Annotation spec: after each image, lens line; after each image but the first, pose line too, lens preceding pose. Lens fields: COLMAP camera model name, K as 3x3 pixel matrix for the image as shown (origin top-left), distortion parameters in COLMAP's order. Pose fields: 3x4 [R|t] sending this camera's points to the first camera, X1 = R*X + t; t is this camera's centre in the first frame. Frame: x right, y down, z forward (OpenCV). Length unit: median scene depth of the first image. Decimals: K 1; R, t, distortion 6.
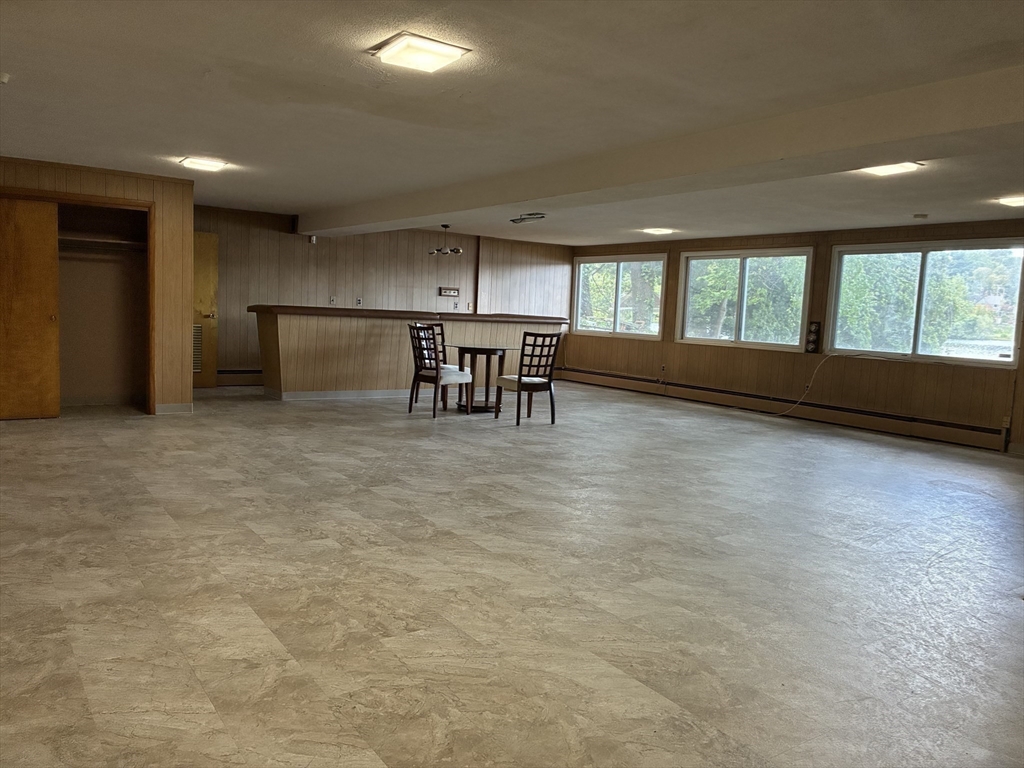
lens RADIAL K [[791.8, 0, 512.0], [0, 791.8, 384.2], [0, 0, 1]] dist [0.060879, -0.052615]
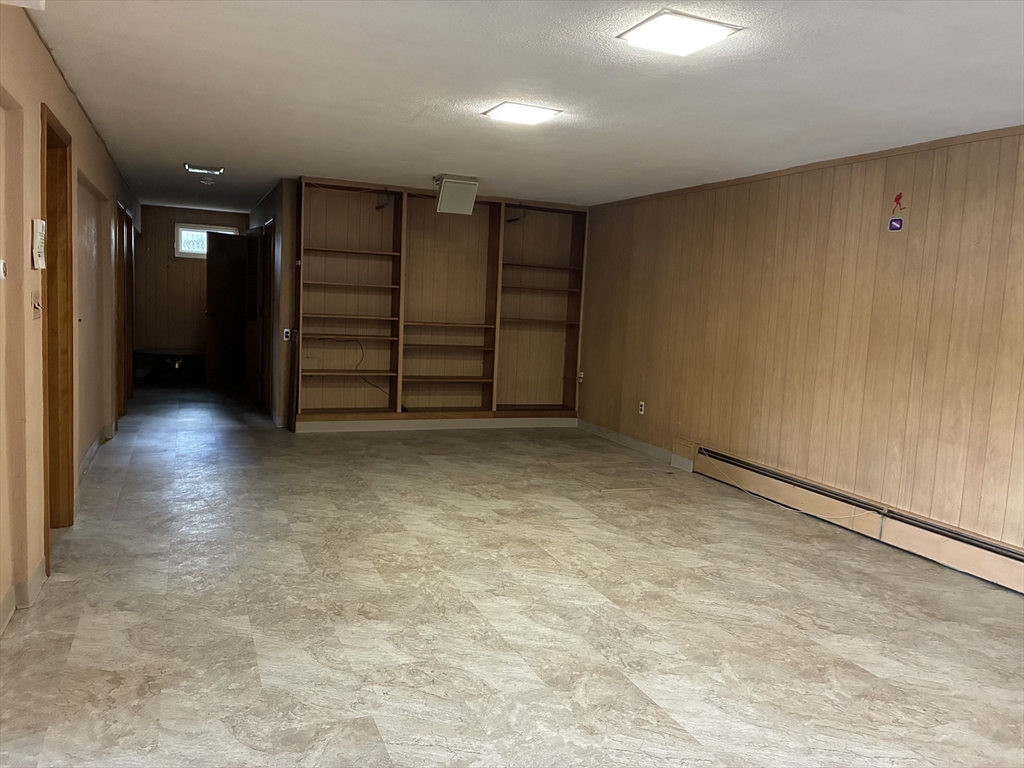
lens RADIAL K [[791.8, 0, 512.0], [0, 791.8, 382.3], [0, 0, 1]] dist [0.060879, -0.052615]
pose [[-0.973287, -0.122977, 0.193880, 0.204555], [-0.079758, 0.972962, 0.216759, -0.246760], [-0.215294, 0.195505, -0.956779, 2.062838]]
